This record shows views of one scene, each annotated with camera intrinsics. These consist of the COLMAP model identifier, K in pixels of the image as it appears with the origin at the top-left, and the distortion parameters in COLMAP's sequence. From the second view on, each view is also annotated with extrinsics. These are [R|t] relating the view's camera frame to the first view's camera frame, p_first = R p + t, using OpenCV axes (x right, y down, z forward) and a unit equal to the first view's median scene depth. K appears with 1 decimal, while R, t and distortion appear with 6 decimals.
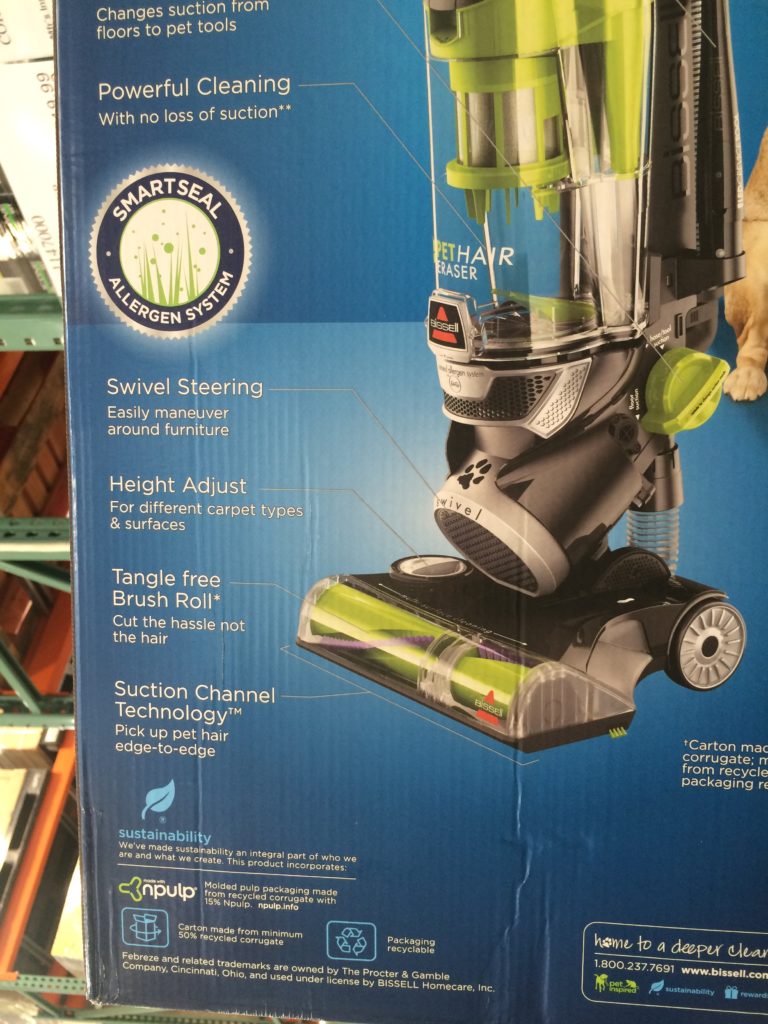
lens RADIAL K [[886.4, 0, 384.2], [0, 886.4, 516.8], [0, 0, 1]] dist [0.048689, -0.106599]
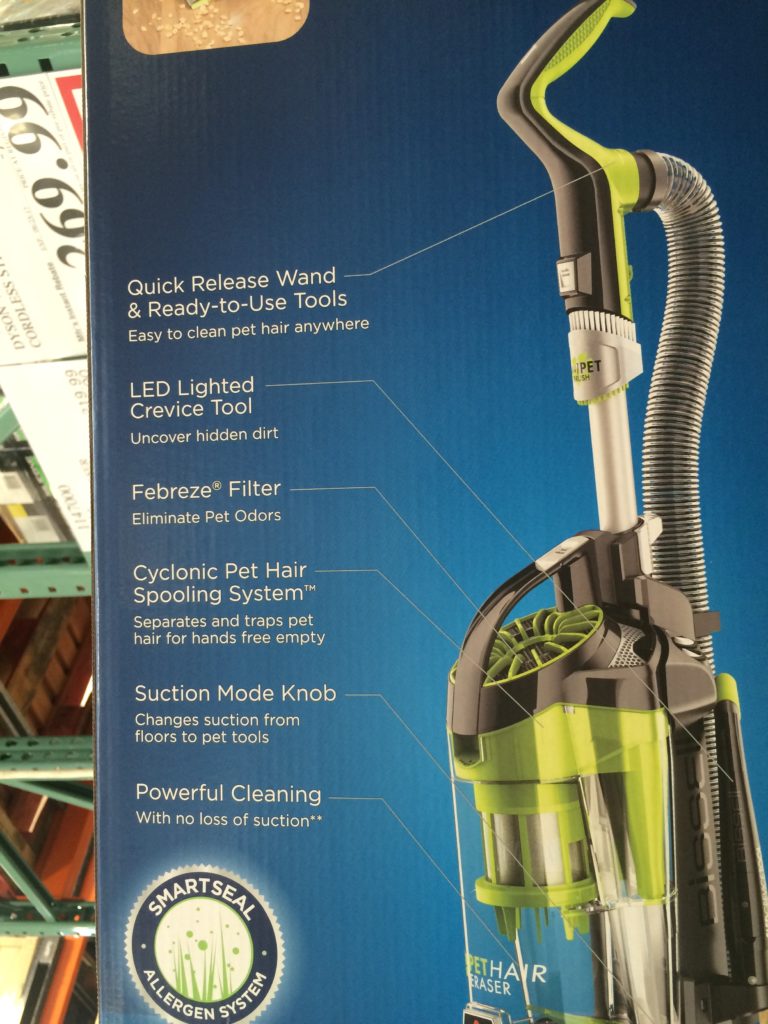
lens RADIAL K [[886.4, 0, 387.3], [0, 886.4, 509.0], [0, 0, 1]] dist [0.048689, -0.106599]
pose [[0.999377, -0.031236, -0.016446, -0.000588], [0.028157, 0.986335, -0.162327, -0.645938], [0.021292, 0.161763, 0.986600, -0.076098]]
